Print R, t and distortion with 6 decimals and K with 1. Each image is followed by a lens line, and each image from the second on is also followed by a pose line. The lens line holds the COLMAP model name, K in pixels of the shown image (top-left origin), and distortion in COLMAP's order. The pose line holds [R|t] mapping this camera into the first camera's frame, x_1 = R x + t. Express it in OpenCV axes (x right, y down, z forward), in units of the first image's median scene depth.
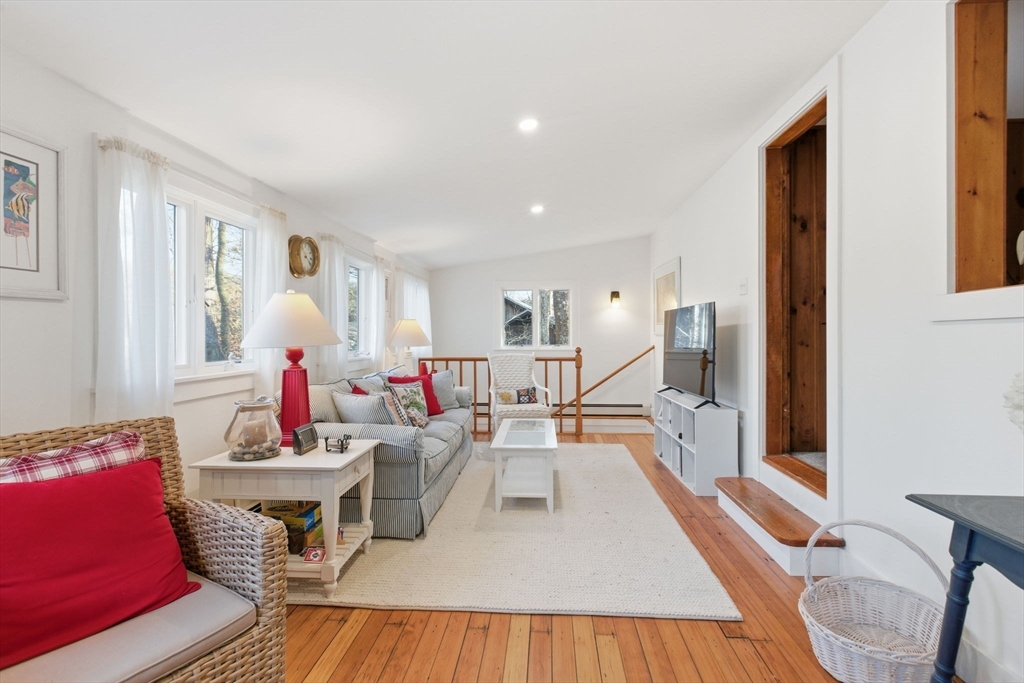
lens RADIAL K [[459.8, 0, 512.0], [0, 459.8, 341.5], [0, 0, 1]] dist [-0.015749, -0.000234]
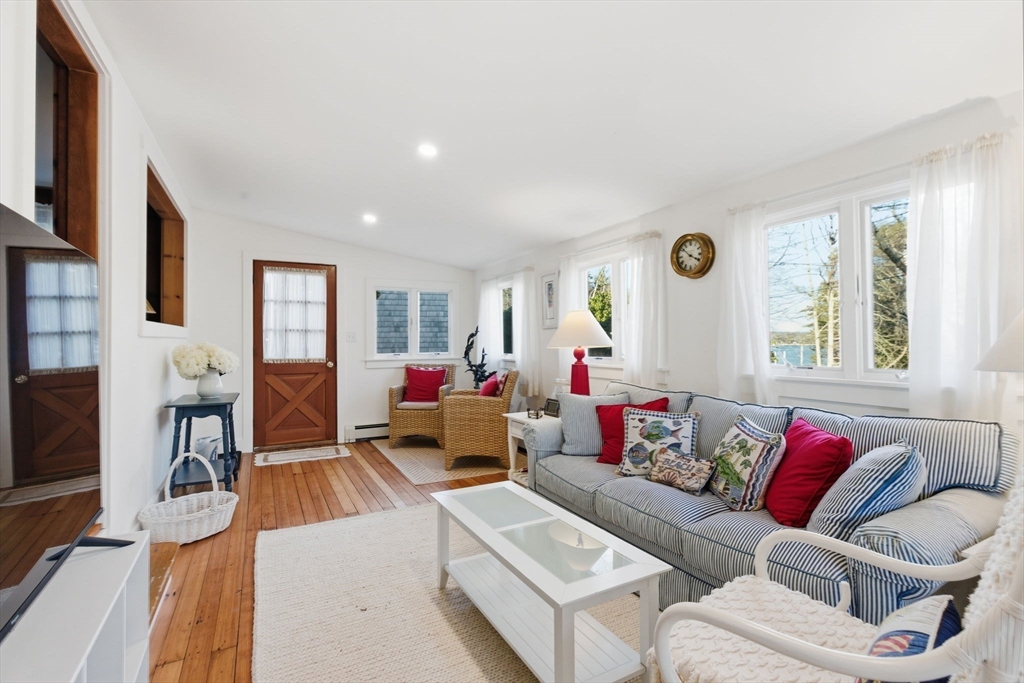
lens RADIAL K [[459.8, 0, 512.0], [0, 459.8, 341.5], [0, 0, 1]] dist [-0.015749, -0.000234]
pose [[-0.833844, 0.005217, -0.551975, 0.467515], [0.004339, 0.999986, 0.002897, -0.014420], [0.551983, 0.000021, -0.833855, 1.992517]]
